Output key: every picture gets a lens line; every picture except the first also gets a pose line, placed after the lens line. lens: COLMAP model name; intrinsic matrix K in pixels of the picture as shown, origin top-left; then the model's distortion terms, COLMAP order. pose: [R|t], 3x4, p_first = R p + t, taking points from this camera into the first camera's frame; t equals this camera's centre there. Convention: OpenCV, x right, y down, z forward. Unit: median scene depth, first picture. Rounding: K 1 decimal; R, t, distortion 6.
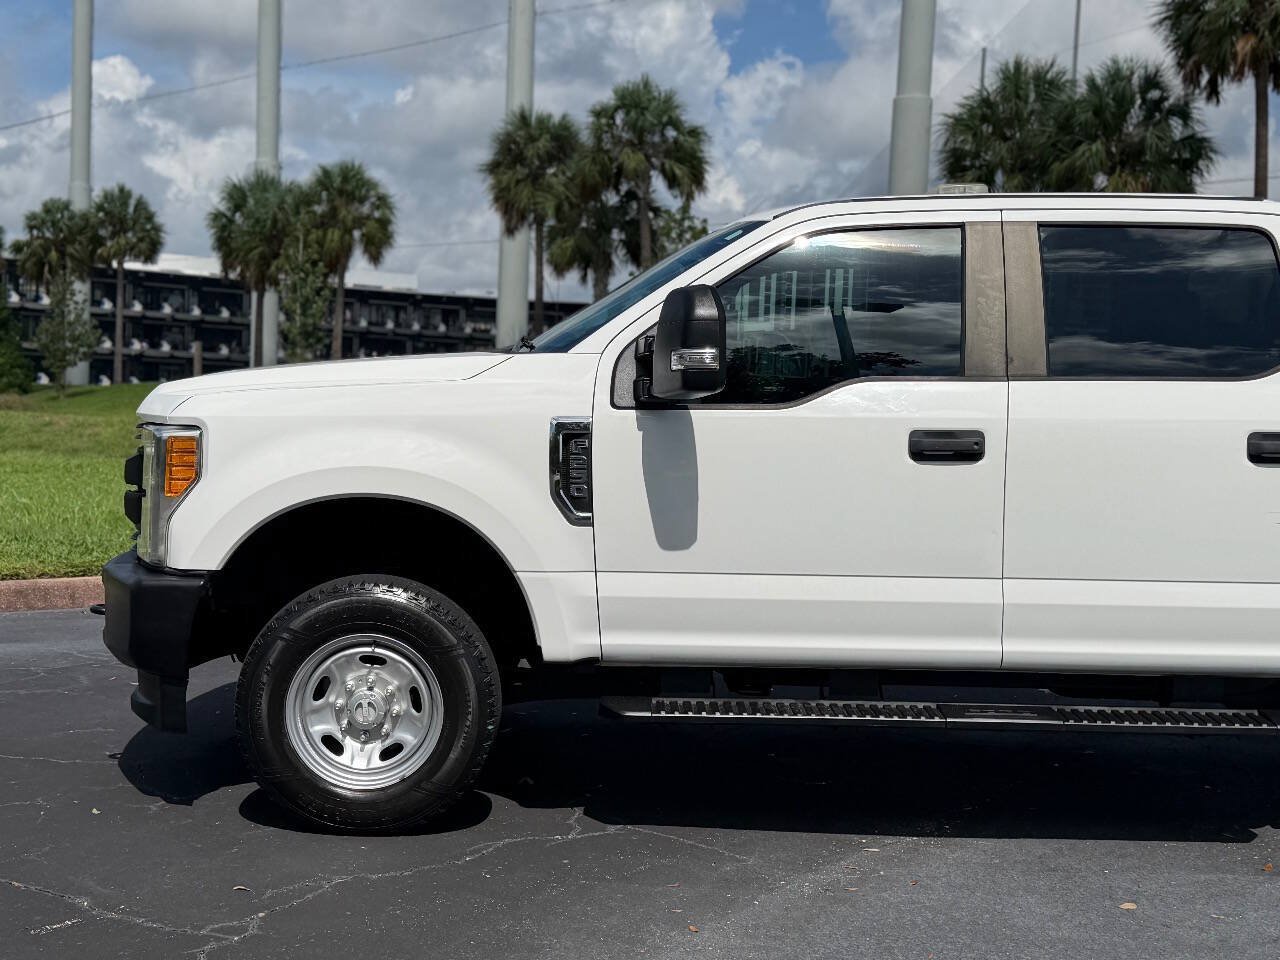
lens RADIAL K [[2081.1, 0, 637.0], [0, 2081.1, 478.6], [0, 0, 1]] dist [0.309144, 0.000000]
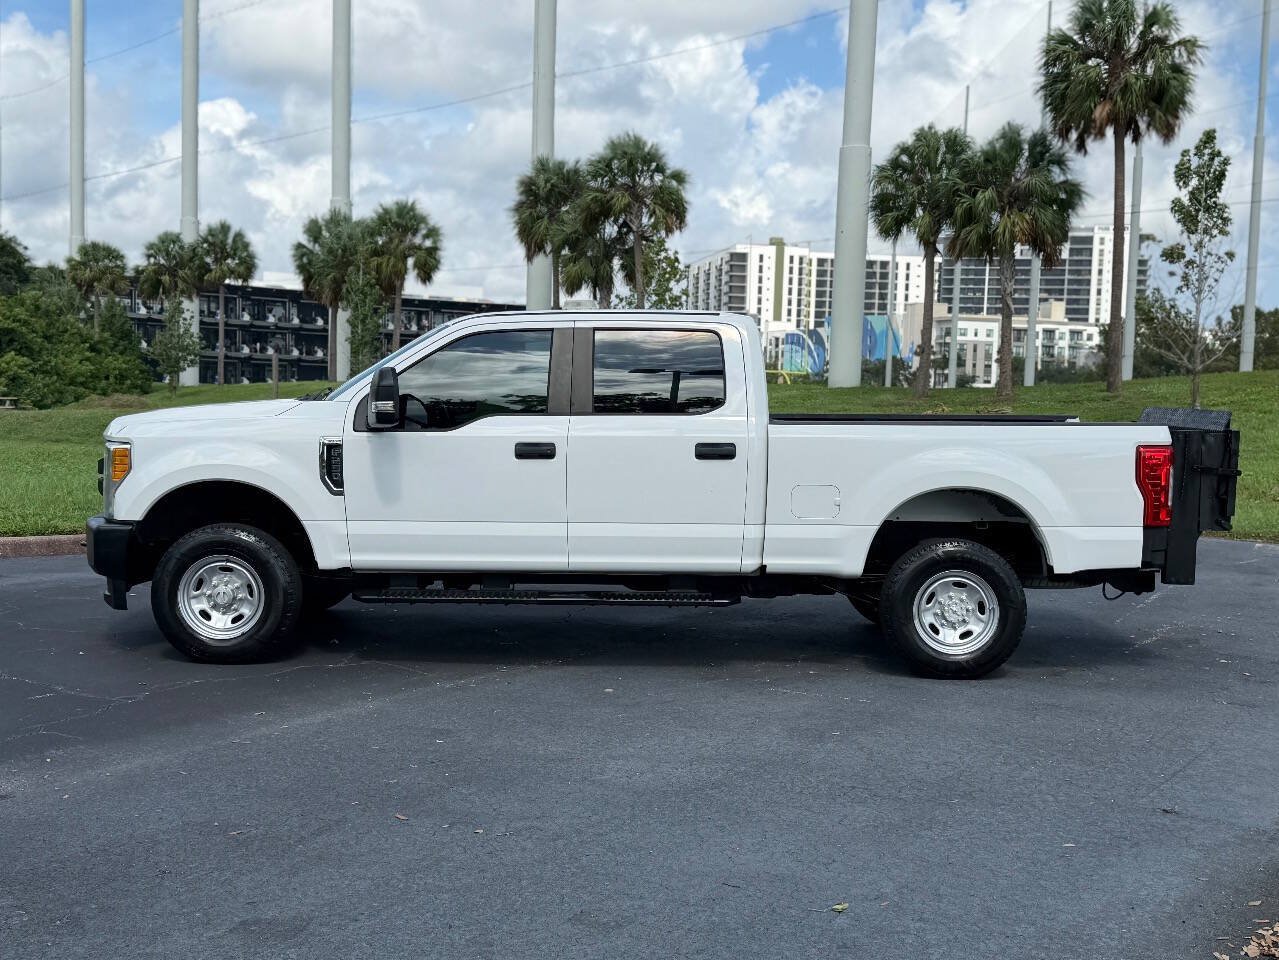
lens RADIAL K [[2079.5, 0, 681.1], [0, 2079.5, 489.1], [0, 0, 1]] dist [0.309144, 0.000000]
pose [[0.998335, -0.006117, -0.057357, 0.095649], [0.007000, 0.999860, 0.015202, -0.002299], [0.057256, -0.015578, 0.998238, -0.207970]]
